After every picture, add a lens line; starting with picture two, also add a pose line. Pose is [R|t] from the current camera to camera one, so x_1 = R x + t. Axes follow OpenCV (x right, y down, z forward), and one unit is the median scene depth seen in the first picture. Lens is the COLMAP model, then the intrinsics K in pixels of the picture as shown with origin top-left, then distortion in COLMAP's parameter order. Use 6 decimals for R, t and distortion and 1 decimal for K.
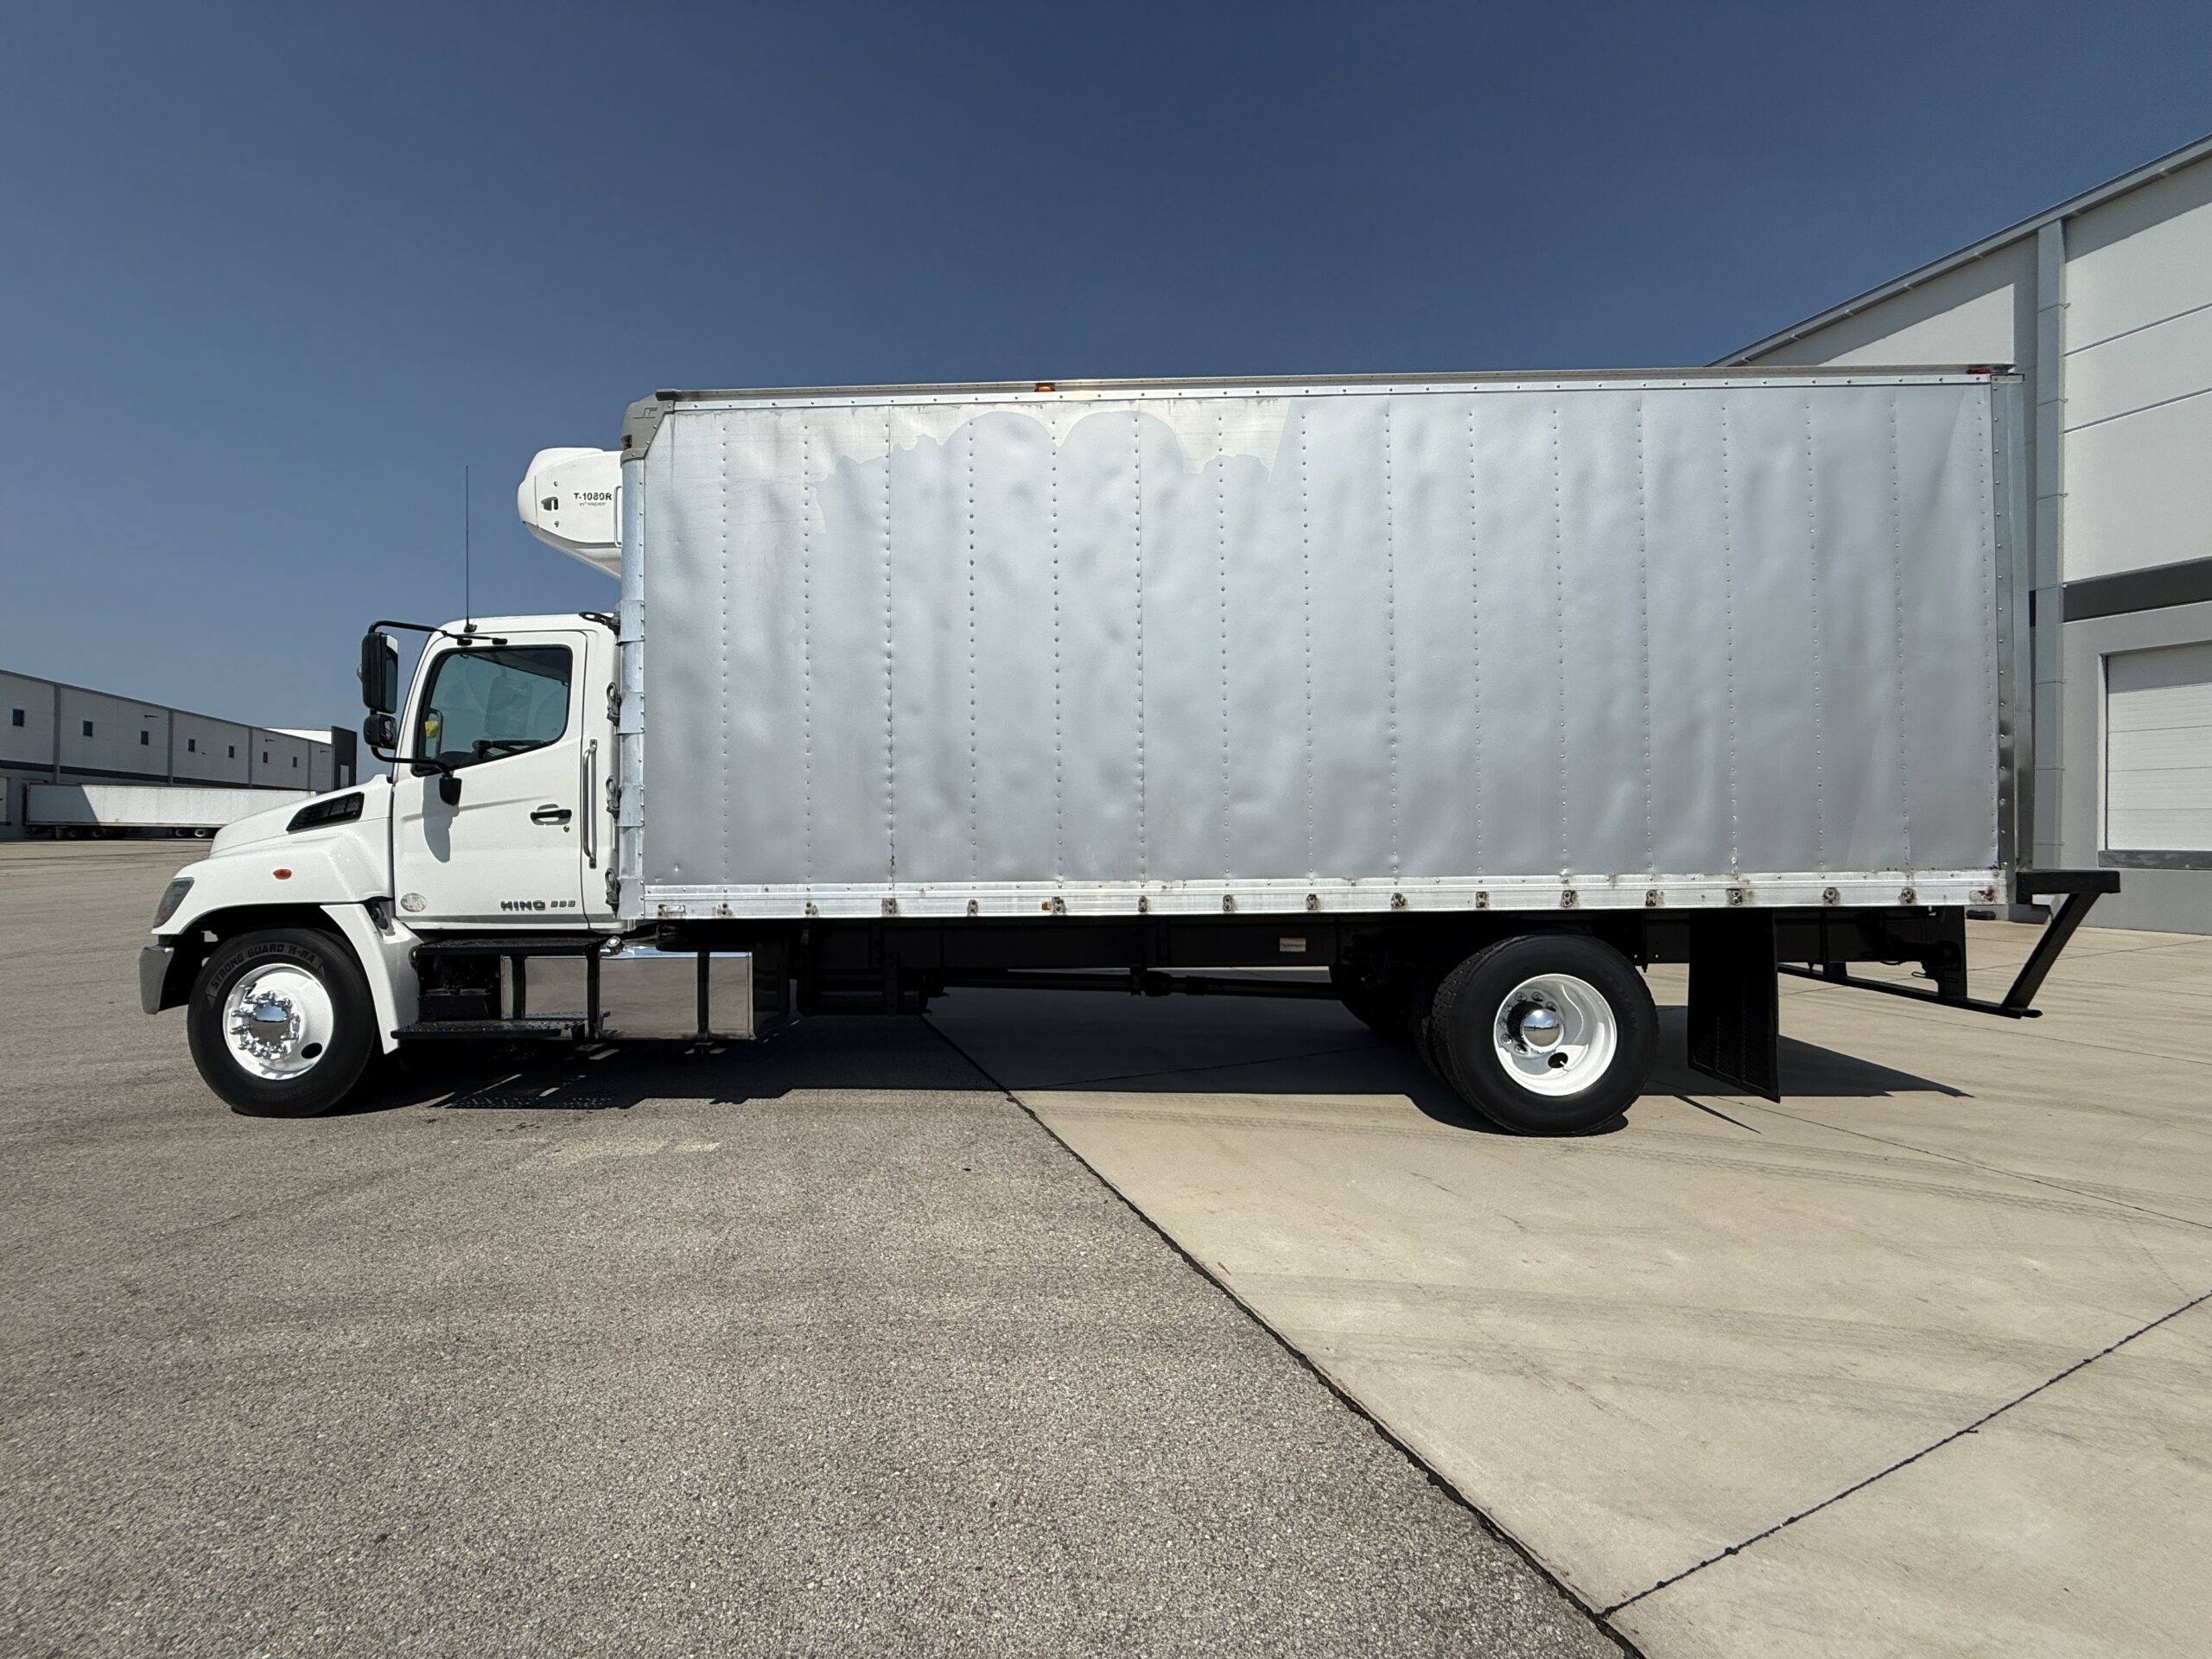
lens RADIAL K [[872.7, 0, 1091.6], [0, 872.7, 828.7], [0, 0, 1]] dist [0.002079, -0.000127]
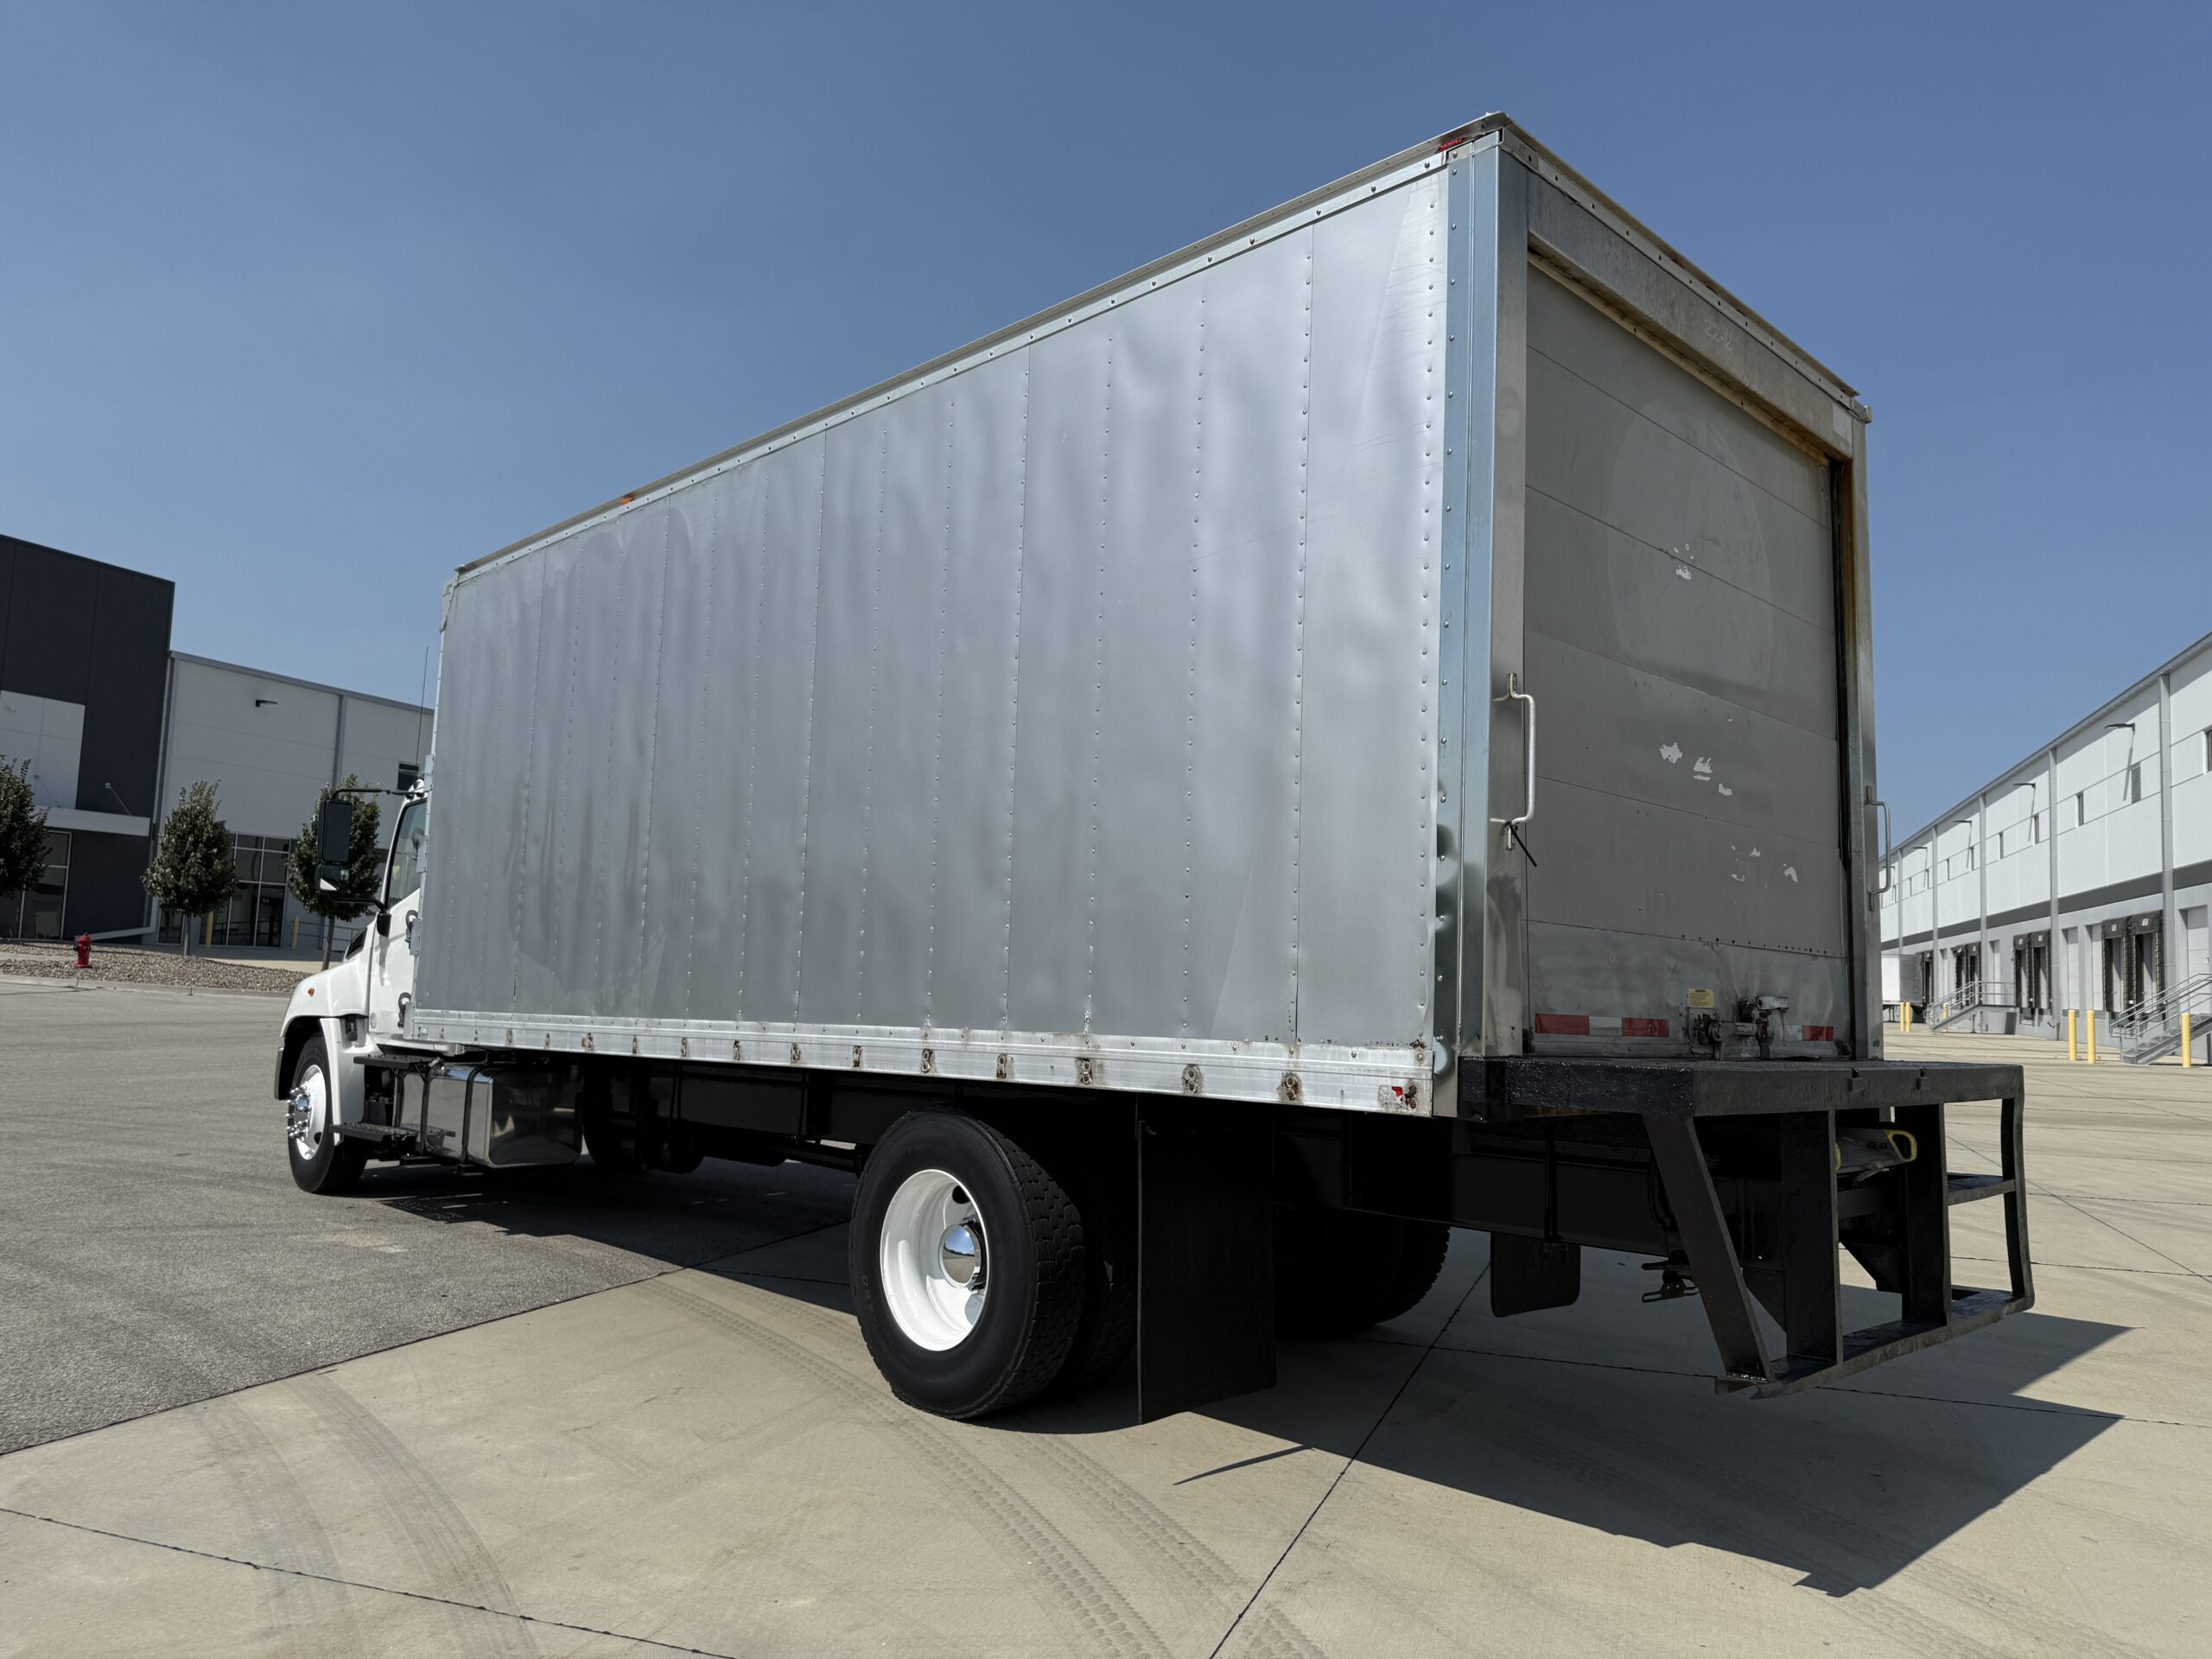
lens RADIAL K [[1543.4, 0, 1106.0], [0, 1543.4, 829.5], [0, 0, 1]] dist [0.101775, -0.133982]
pose [[0.712788, -0.051839, -0.699461, 1.551699], [-0.015225, 0.995886, -0.089323, 0.002033], [0.701214, 0.074318, 0.709067, 0.185346]]
